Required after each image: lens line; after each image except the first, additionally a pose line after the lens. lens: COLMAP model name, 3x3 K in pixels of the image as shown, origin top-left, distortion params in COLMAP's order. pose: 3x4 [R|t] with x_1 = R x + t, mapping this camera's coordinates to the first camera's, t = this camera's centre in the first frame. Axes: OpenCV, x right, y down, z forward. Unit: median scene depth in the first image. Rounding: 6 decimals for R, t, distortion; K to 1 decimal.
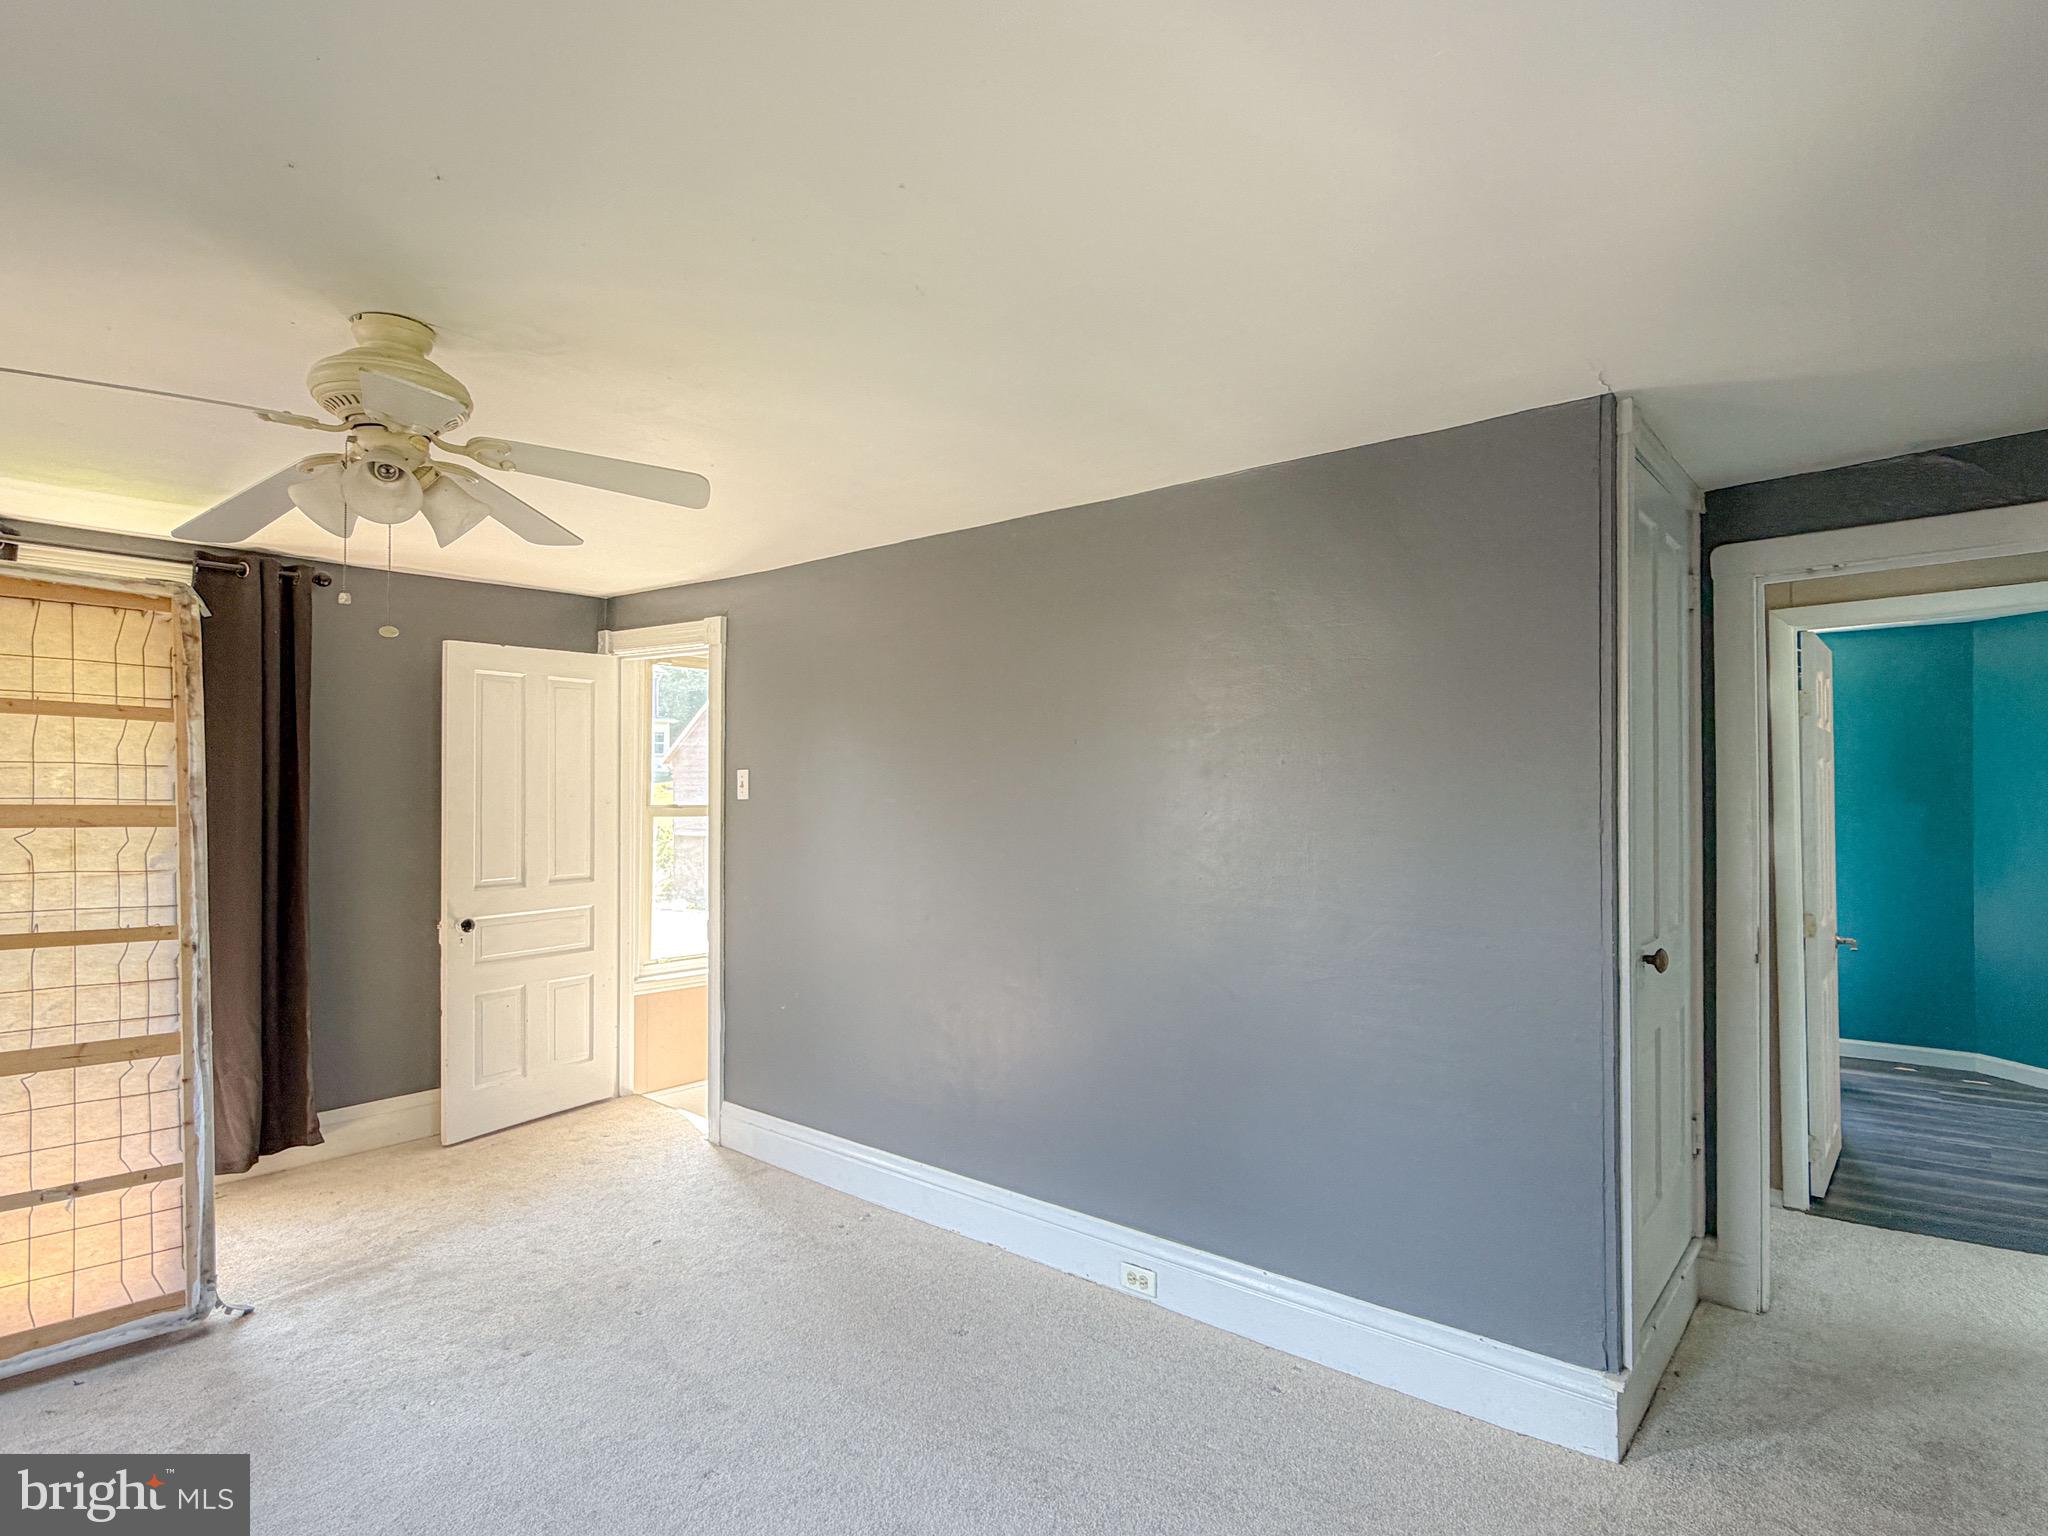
lens RADIAL K [[1099.5, 0, 1031.7], [0, 1099.5, 774.9], [0, 0, 1]] dist [-0.004002, 0.002699]
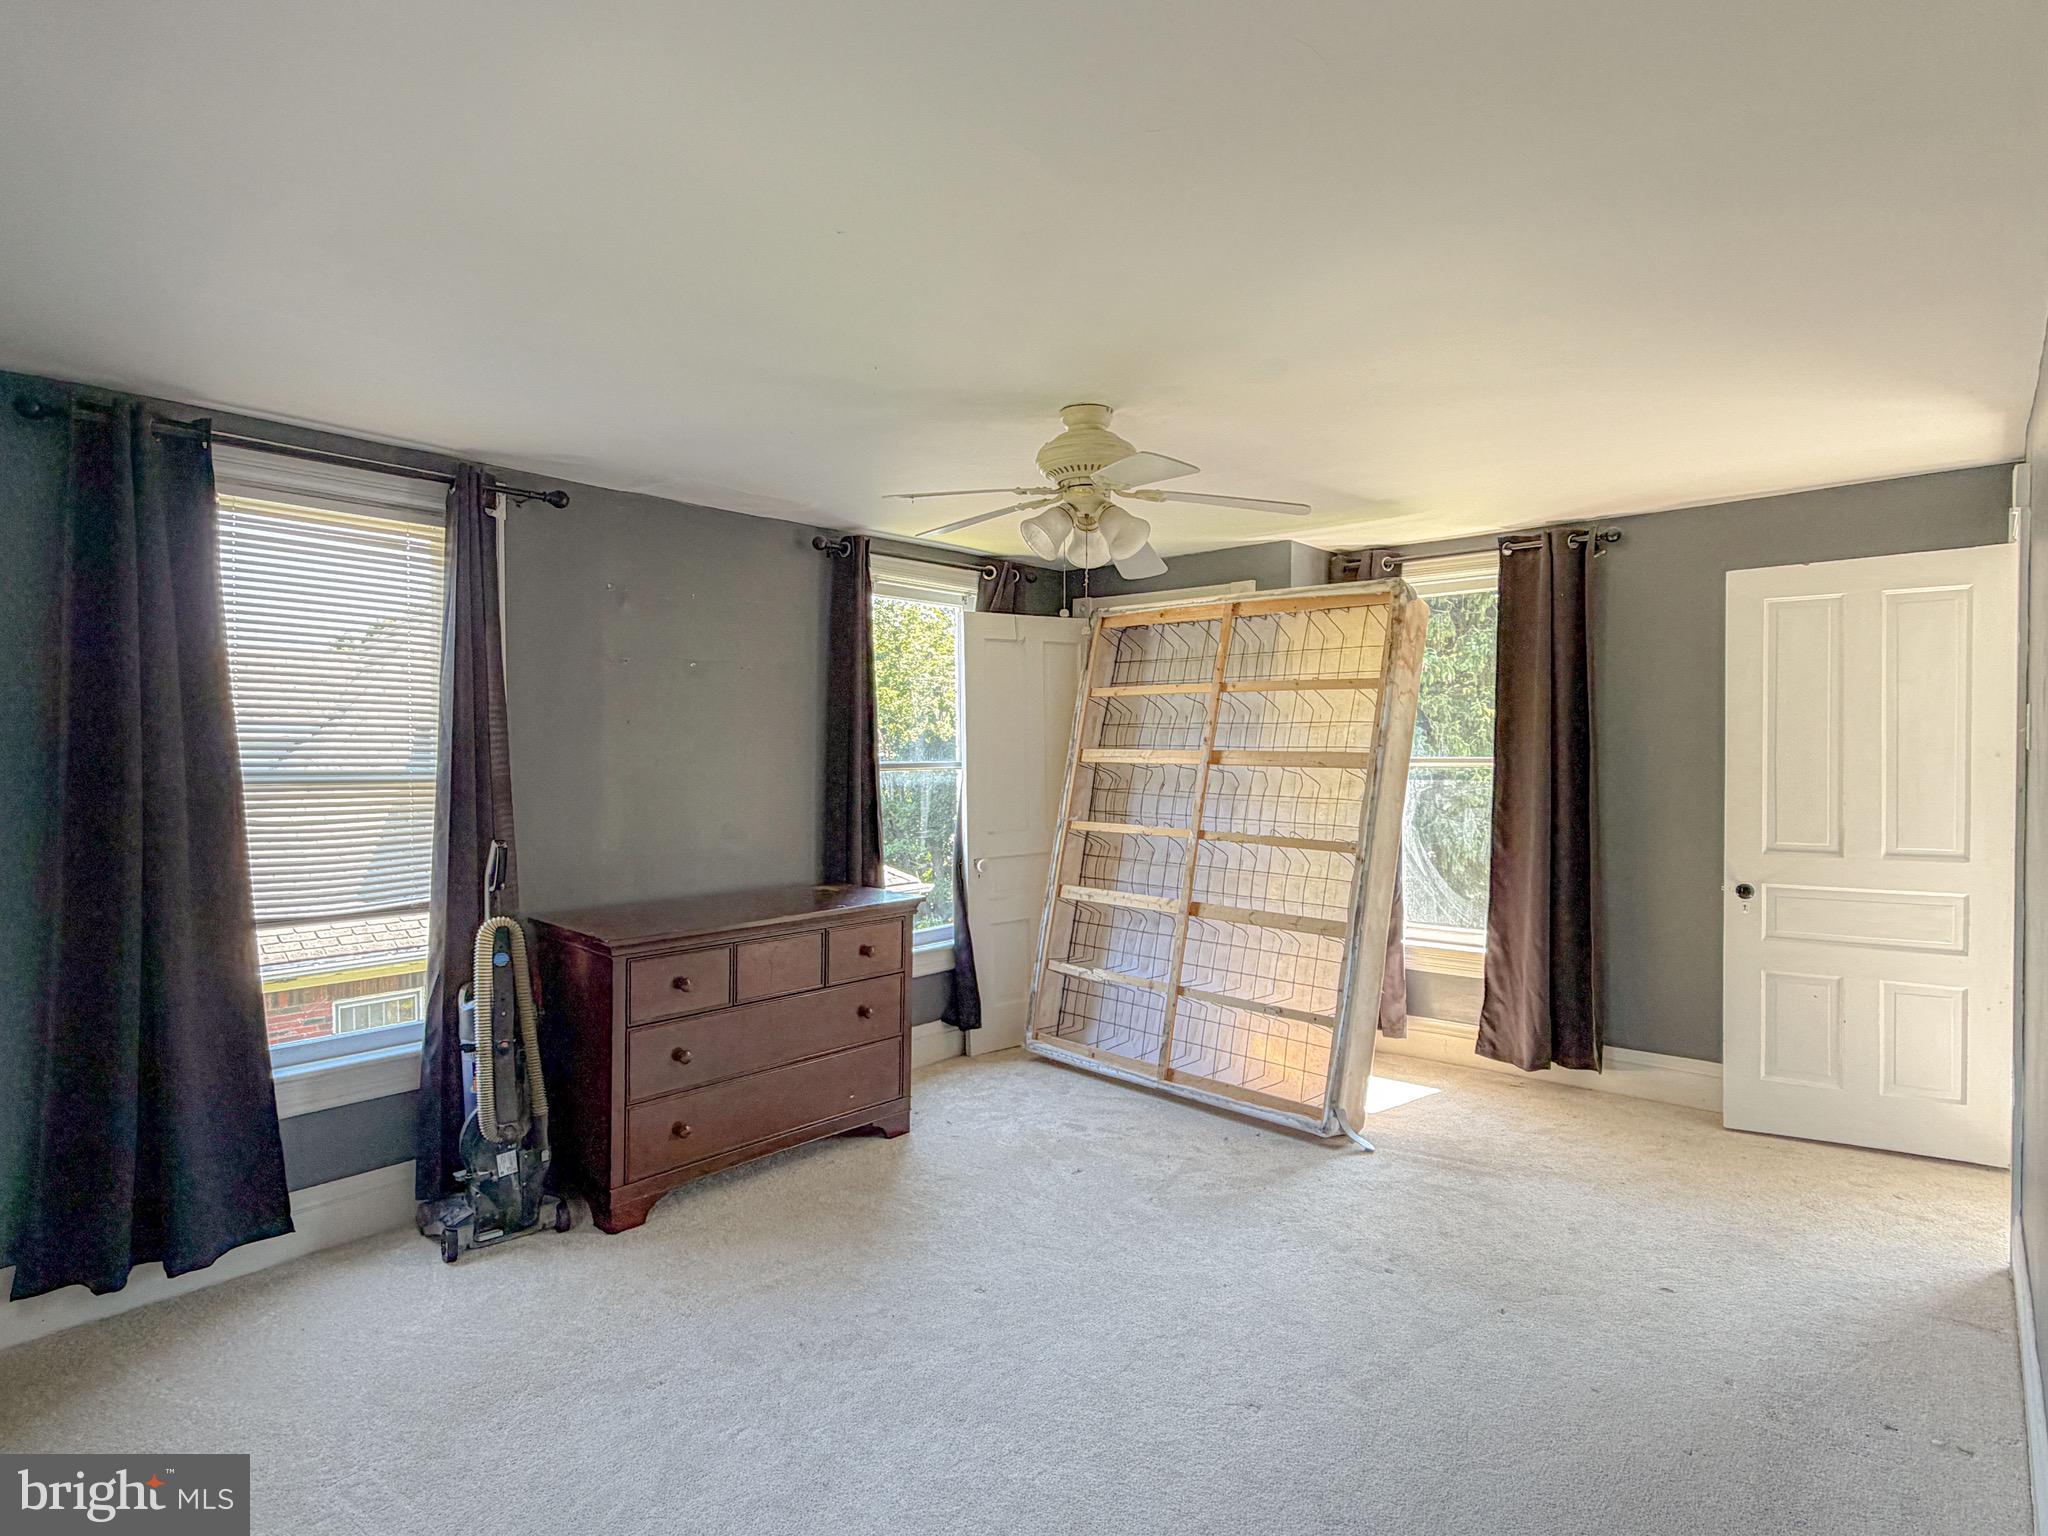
lens RADIAL K [[1099.5, 0, 1030.6], [0, 1099.5, 766.9], [0, 0, 1]] dist [-0.004002, 0.002699]
pose [[-0.031844, 0.017405, -0.999341, 0.407963], [0.020774, 0.999644, 0.016748, 0.010128], [0.999277, -0.020227, -0.032194, 0.472562]]
